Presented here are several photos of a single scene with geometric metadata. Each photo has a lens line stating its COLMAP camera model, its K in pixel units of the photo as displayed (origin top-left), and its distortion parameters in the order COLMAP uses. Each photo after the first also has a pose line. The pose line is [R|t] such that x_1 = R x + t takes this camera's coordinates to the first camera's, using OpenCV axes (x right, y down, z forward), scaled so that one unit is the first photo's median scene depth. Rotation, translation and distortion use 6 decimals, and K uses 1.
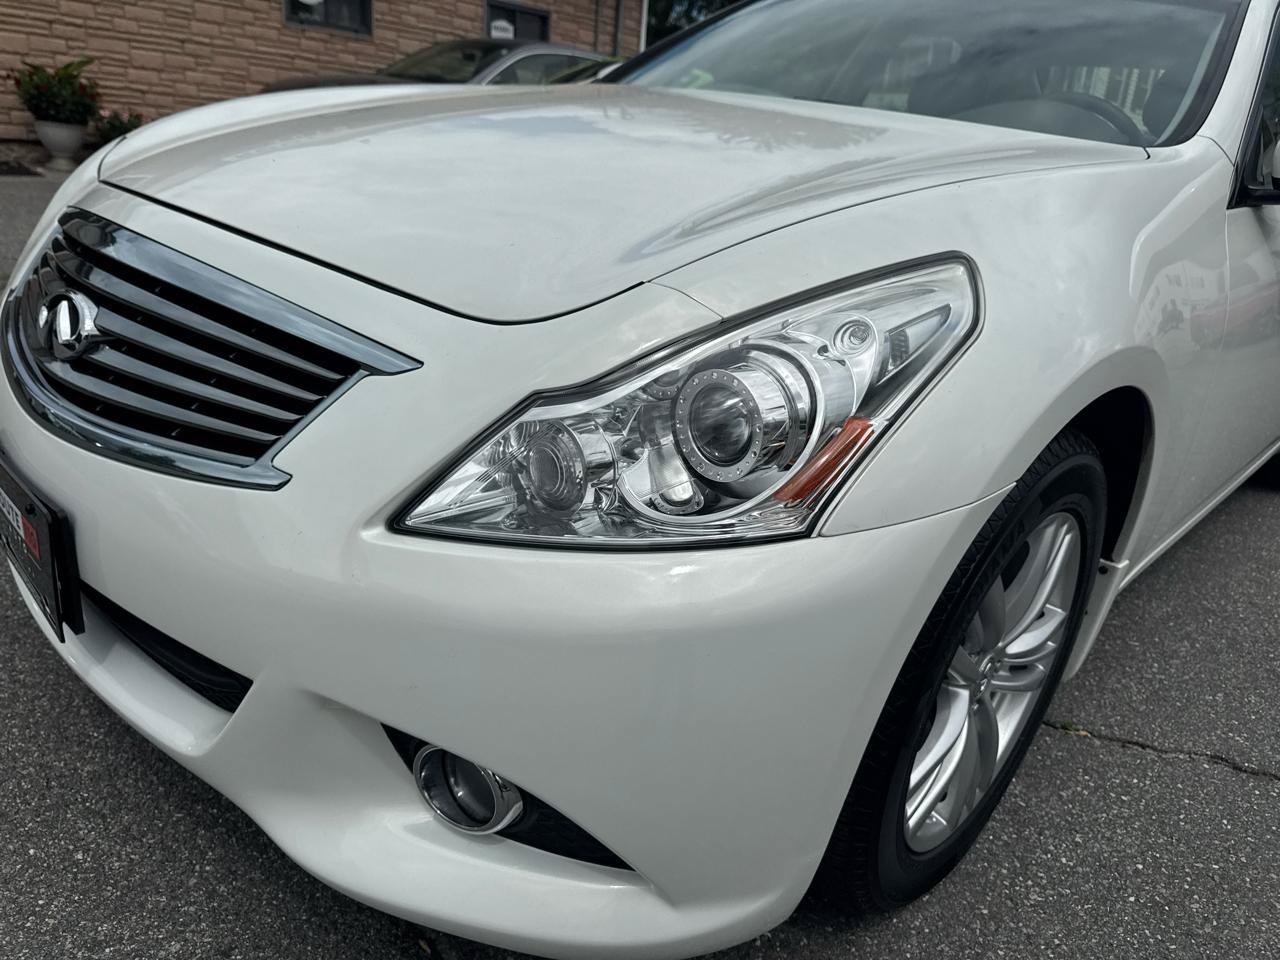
lens RADIAL K [[959.6, 0, 594.9], [0, 959.6, 480.7], [0, 0, 1]] dist [0.006537, 0.002671]
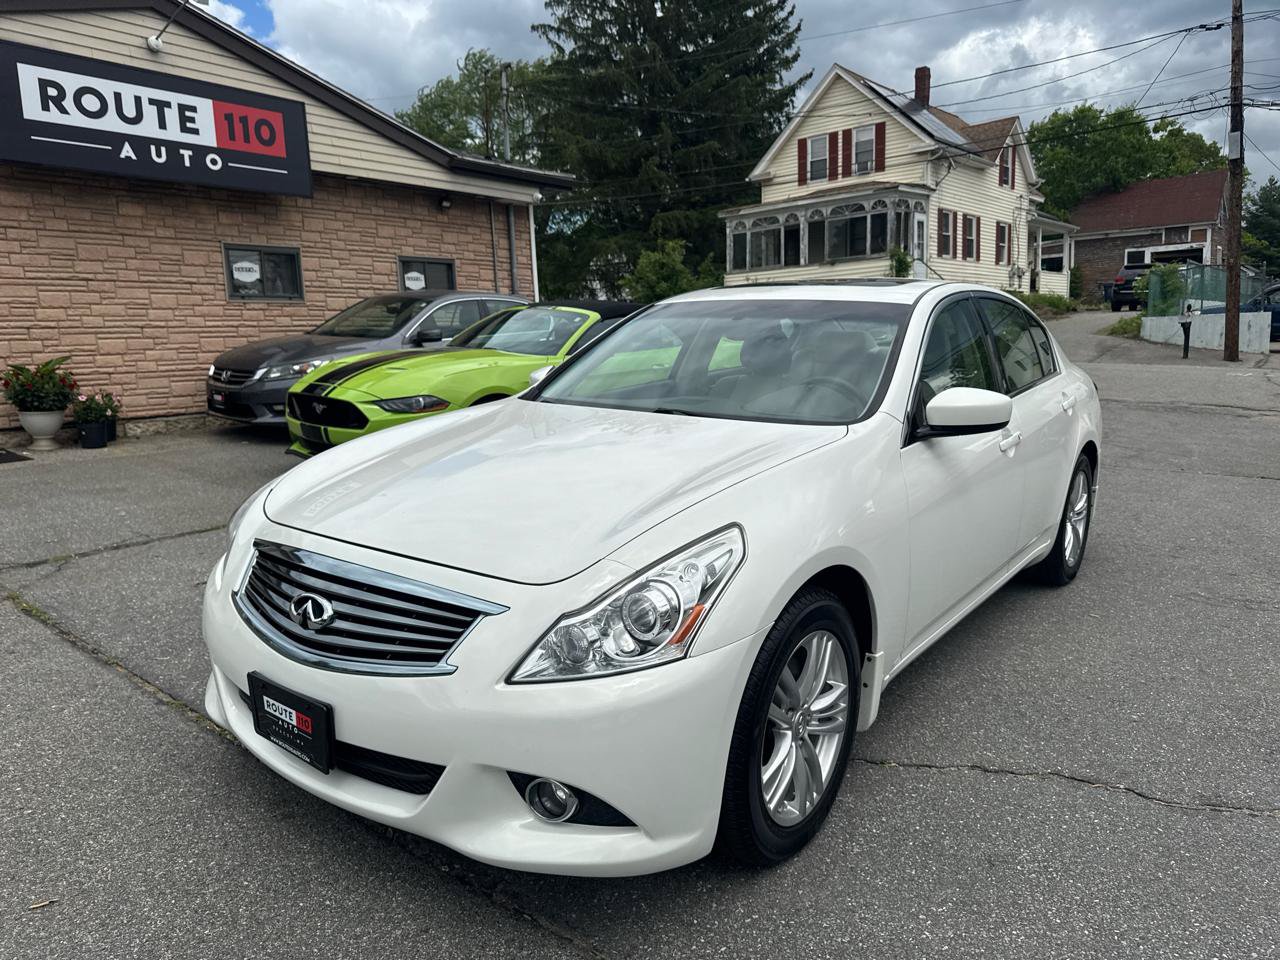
lens RADIAL K [[873.3, 0, 644.3], [0, 873.3, 479.0], [0, 0, 1]] dist [0.005900, -0.031907]
pose [[0.982433, -0.122611, 0.140682, -0.080915], [0.147443, 0.972103, -0.182418, 0.003976], [-0.114391, 0.199956, 0.973104, -0.765278]]
